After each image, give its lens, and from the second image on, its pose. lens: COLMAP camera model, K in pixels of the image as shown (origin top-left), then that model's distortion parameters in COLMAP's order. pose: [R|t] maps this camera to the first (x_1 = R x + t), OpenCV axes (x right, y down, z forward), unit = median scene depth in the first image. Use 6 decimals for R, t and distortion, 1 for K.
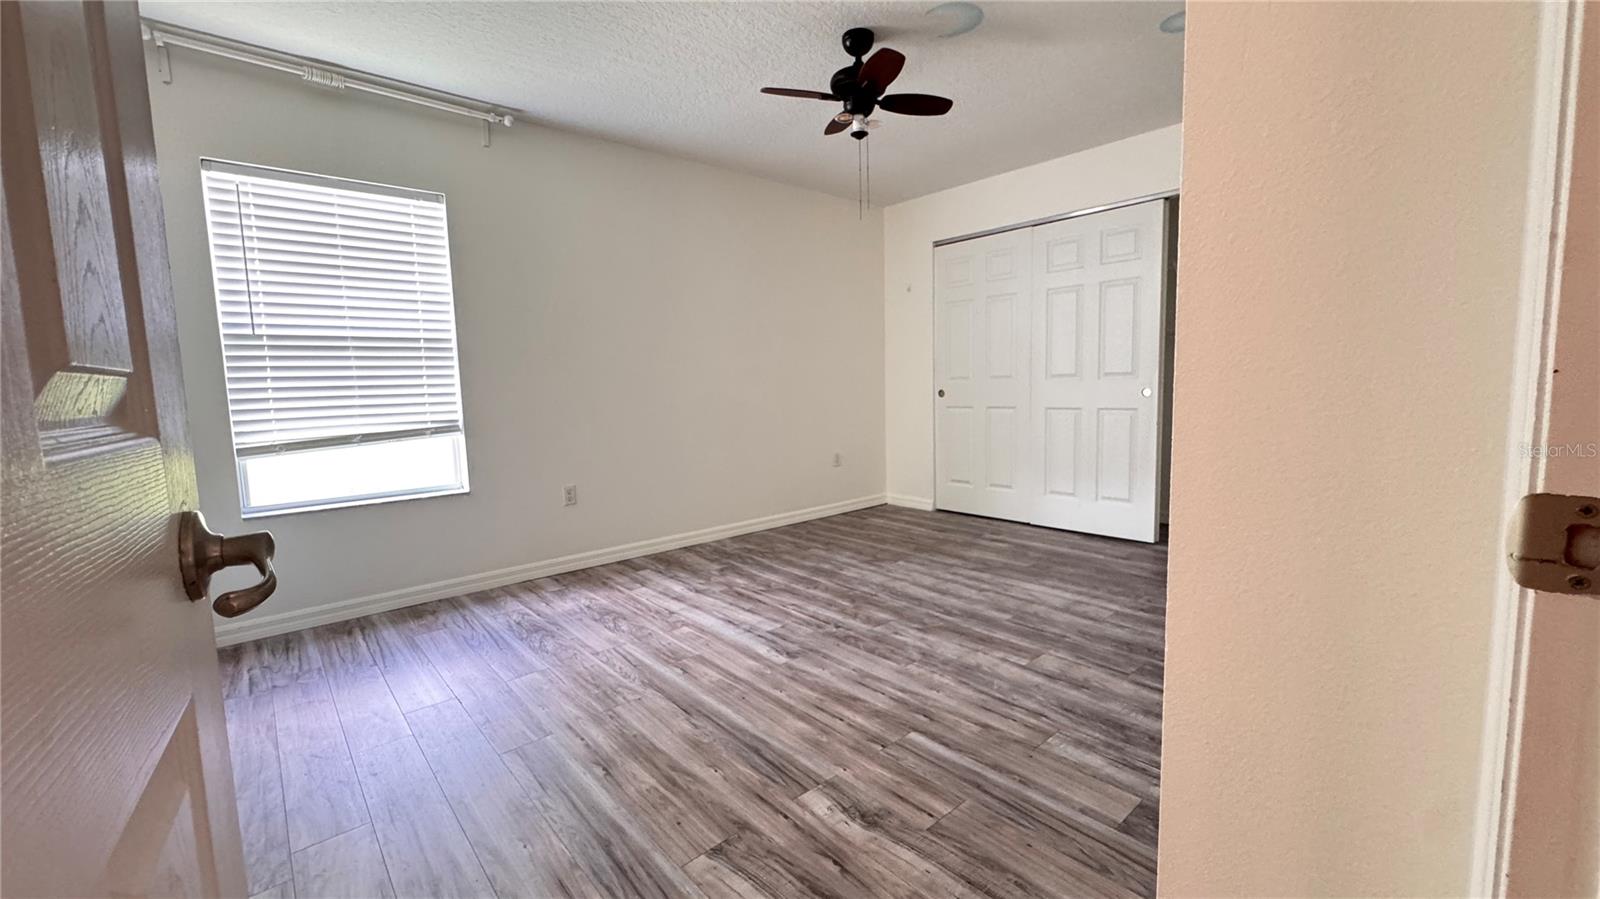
lens RADIAL K [[642.4, 0, 803.6], [0, 642.4, 447.9], [0, 0, 1]] dist [-0.000569, -0.000213]
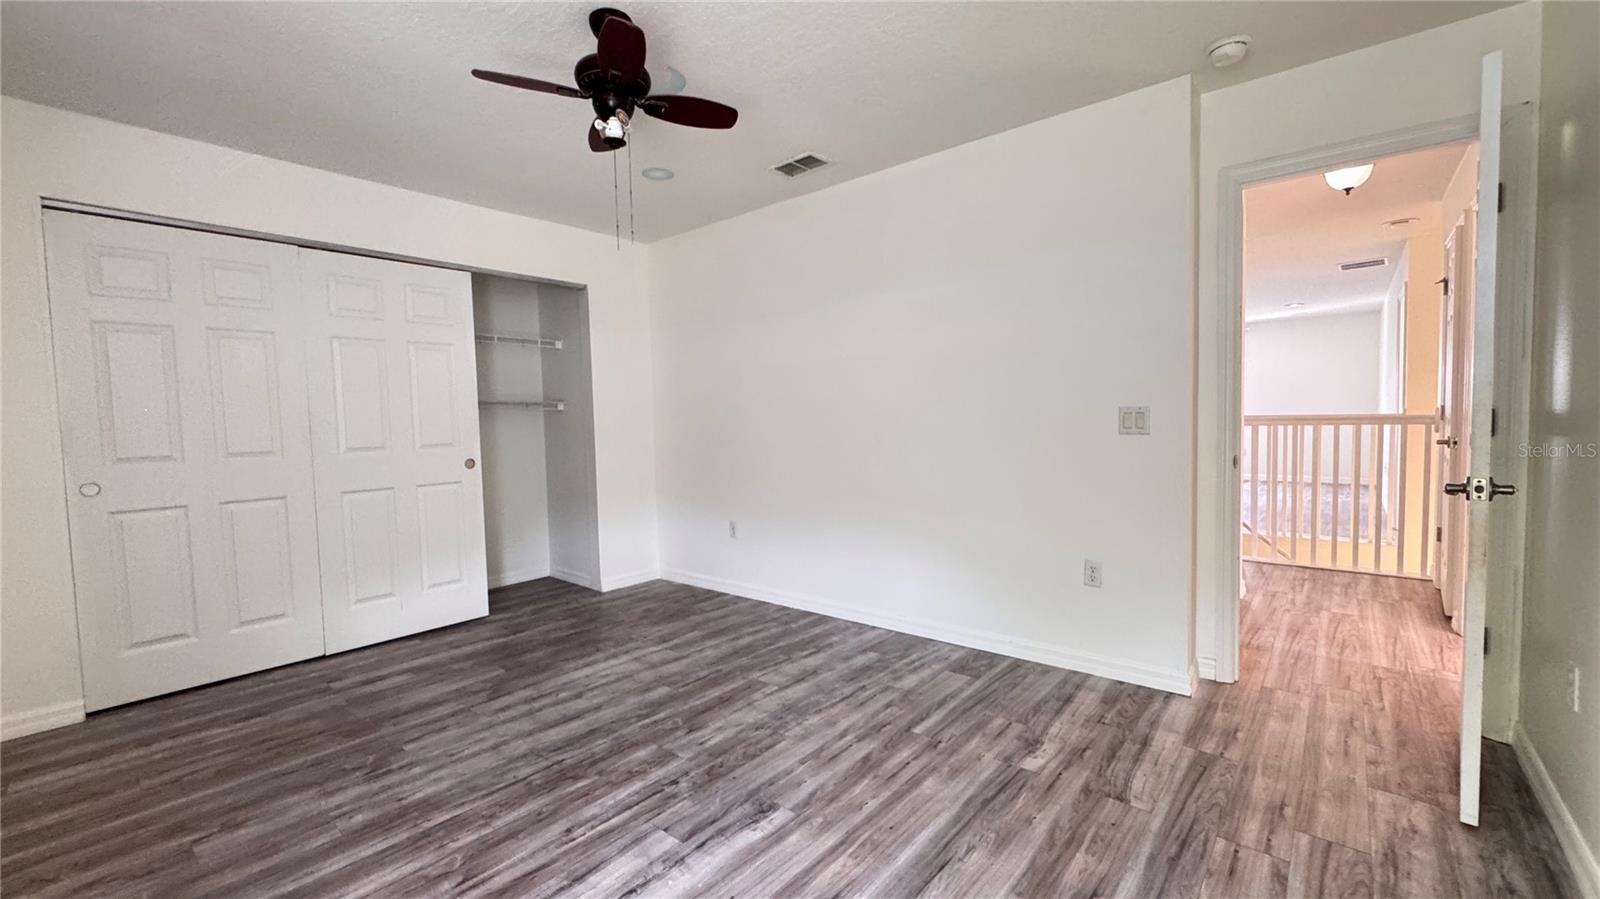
lens RADIAL K [[642.4, 0, 799.0], [0, 642.4, 446.7], [0, 0, 1]] dist [-0.000569, -0.000213]
pose [[-0.142561, -0.015124, 0.989670, -0.715549], [0.124758, 0.991634, 0.033125, -0.118245], [-0.981892, 0.128192, -0.139482, 0.929788]]
